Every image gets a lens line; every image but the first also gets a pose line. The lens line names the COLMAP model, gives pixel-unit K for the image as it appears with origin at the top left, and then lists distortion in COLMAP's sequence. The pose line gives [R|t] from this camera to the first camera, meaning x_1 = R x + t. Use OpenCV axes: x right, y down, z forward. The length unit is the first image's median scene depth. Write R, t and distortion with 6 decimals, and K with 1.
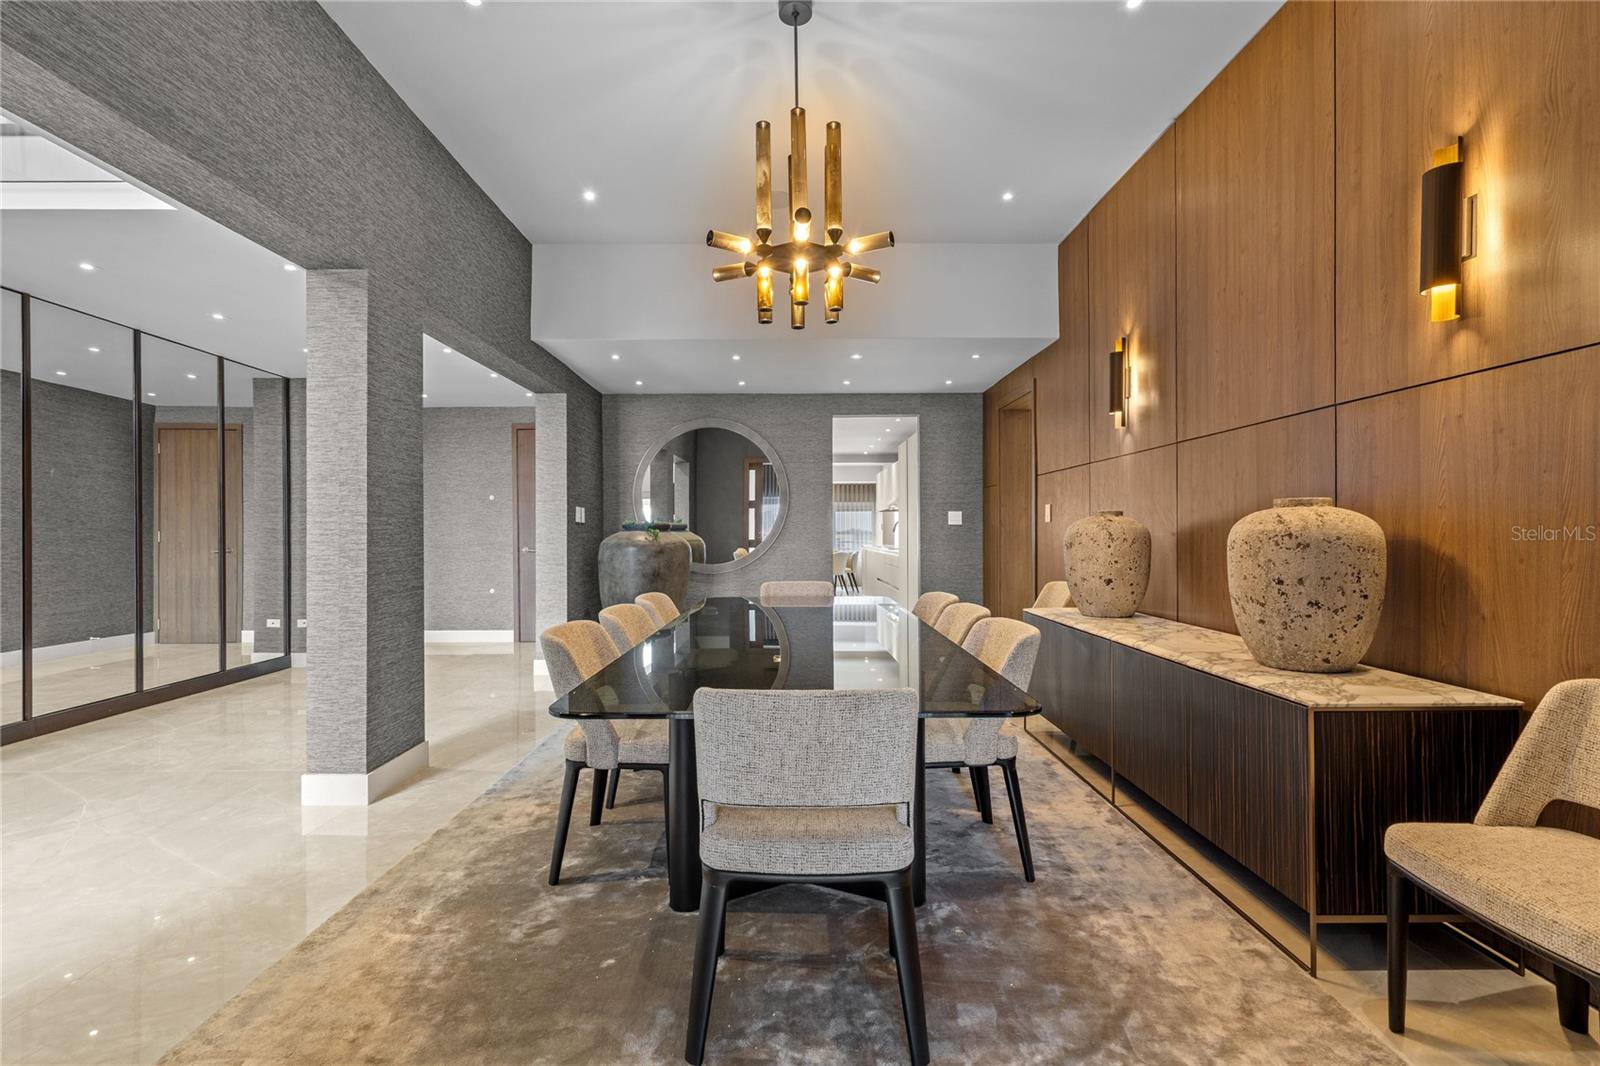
lens RADIAL K [[738.9, 0, 799.2], [0, 738.9, 545.7], [0, 0, 1]] dist [-0.000285, 0.000812]
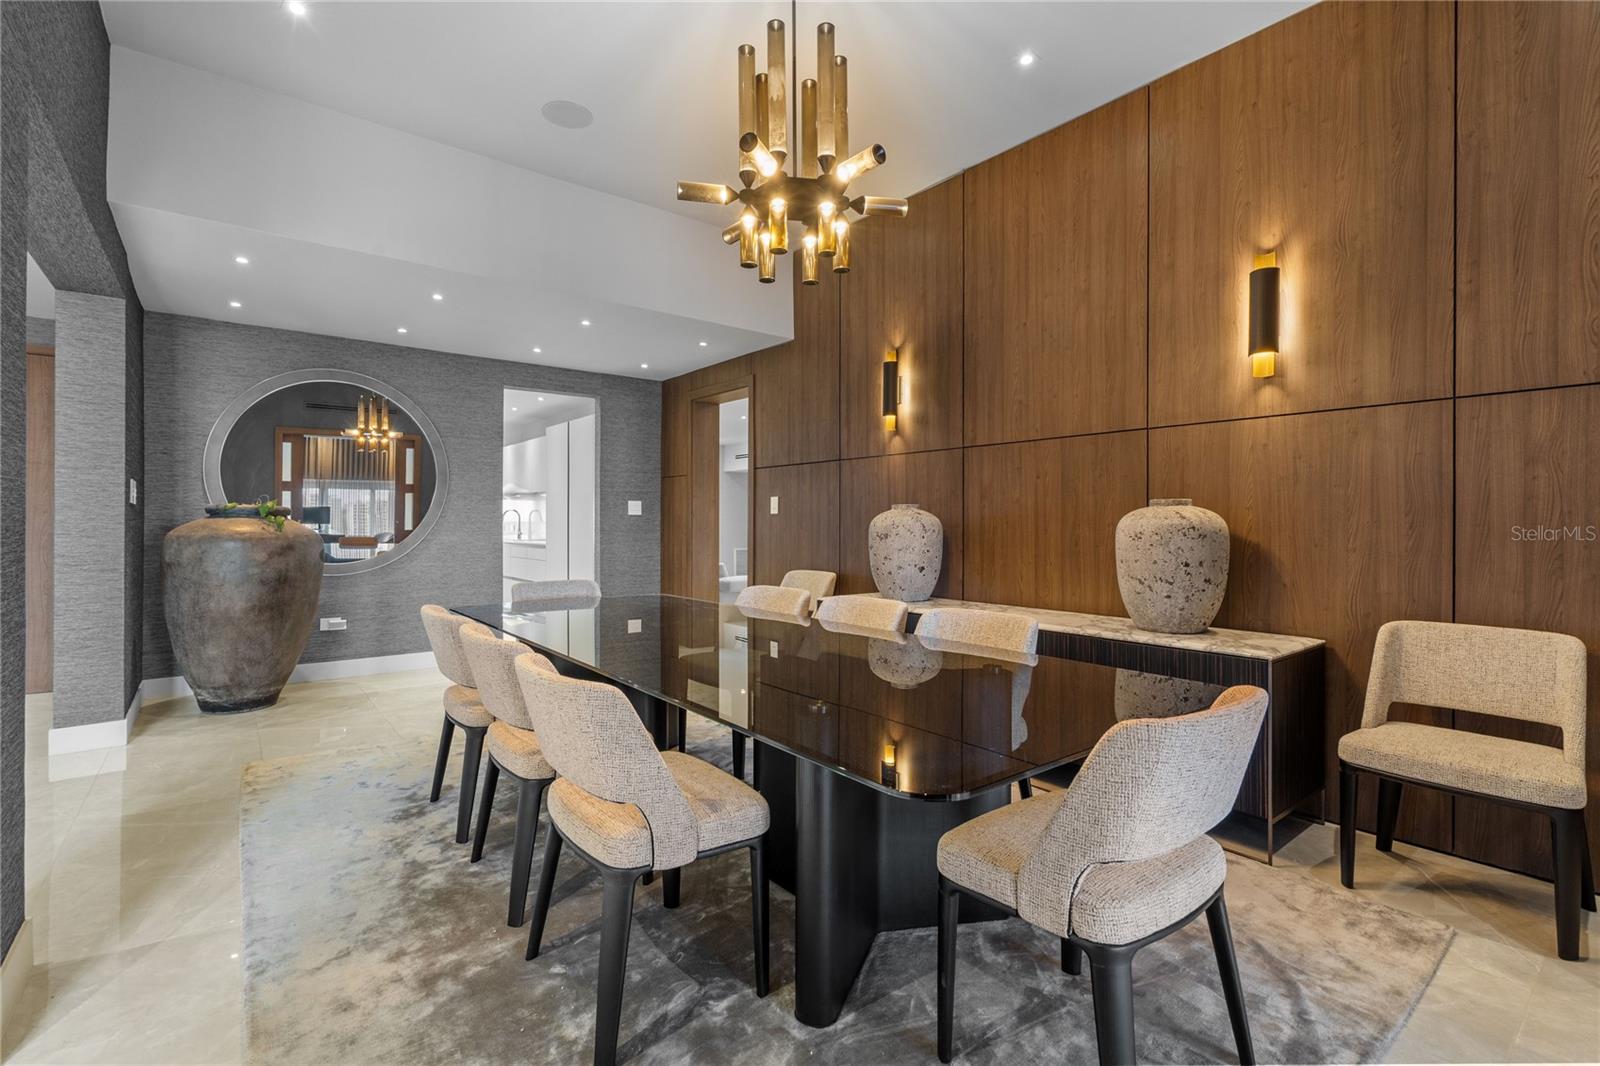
lens RADIAL K [[714.9, 0, 800.0], [0, 714.9, 533.0], [0, 0, 1]] dist [-0.002997, 0.000795]
pose [[0.788924, -0.002102, 0.614487, -0.494930], [0.004570, 0.999987, -0.002447, -0.004329], [-0.614473, 0.004739, 0.788923, 0.346915]]
